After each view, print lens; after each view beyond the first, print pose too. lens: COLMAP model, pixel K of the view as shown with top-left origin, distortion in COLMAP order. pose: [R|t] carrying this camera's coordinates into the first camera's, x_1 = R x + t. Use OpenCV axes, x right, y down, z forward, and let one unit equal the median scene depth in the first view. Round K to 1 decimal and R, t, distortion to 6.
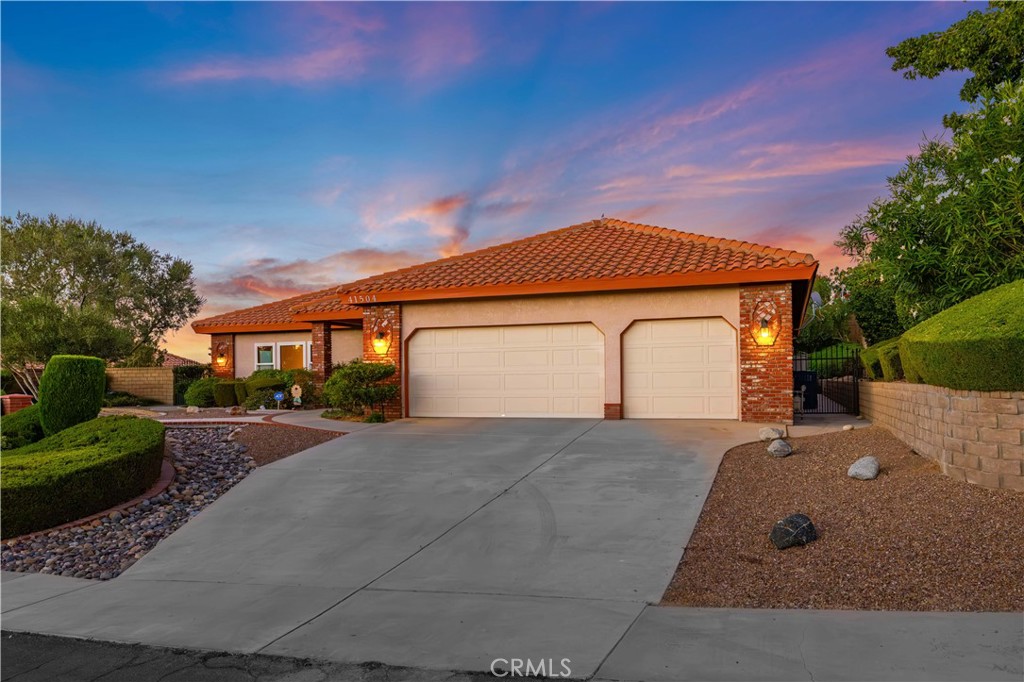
lens RADIAL K [[1242.8, 0, 512.0], [0, 1242.8, 341.0], [0, 0, 1]] dist [-0.003239, -0.006989]
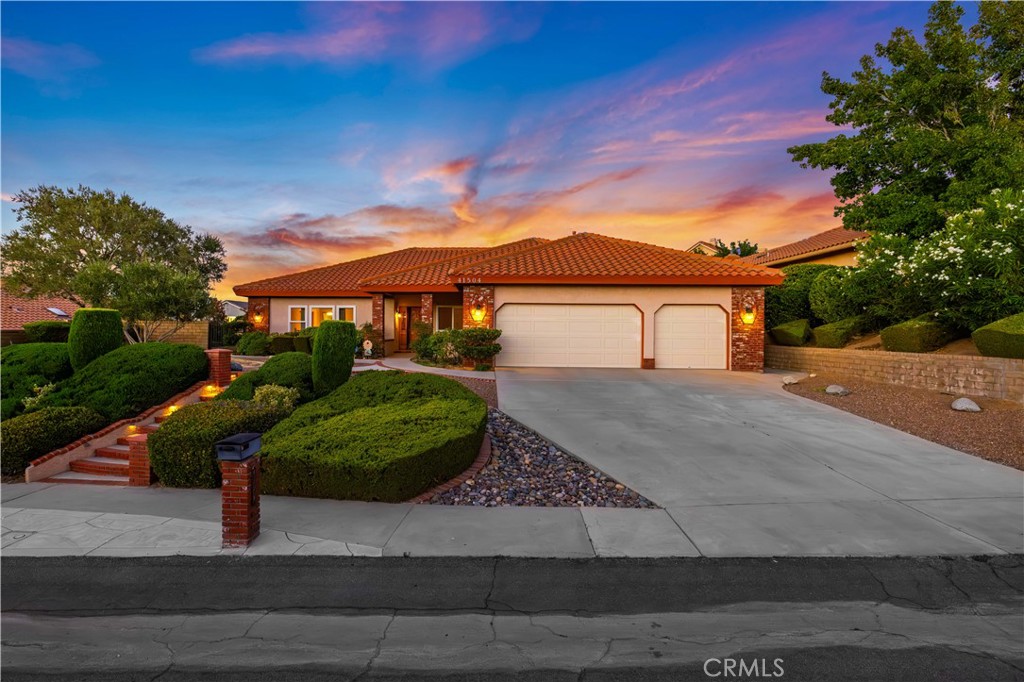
lens RADIAL K [[805.4, 0, 512.0], [0, 805.4, 341.0], [0, 0, 1]] dist [-0.004540, 0.000952]
pose [[0.873315, 0.011066, 0.487030, -0.531348], [-0.037073, 0.998353, 0.043792, -0.007940], [-0.485743, -0.056300, 0.872286, 0.213126]]
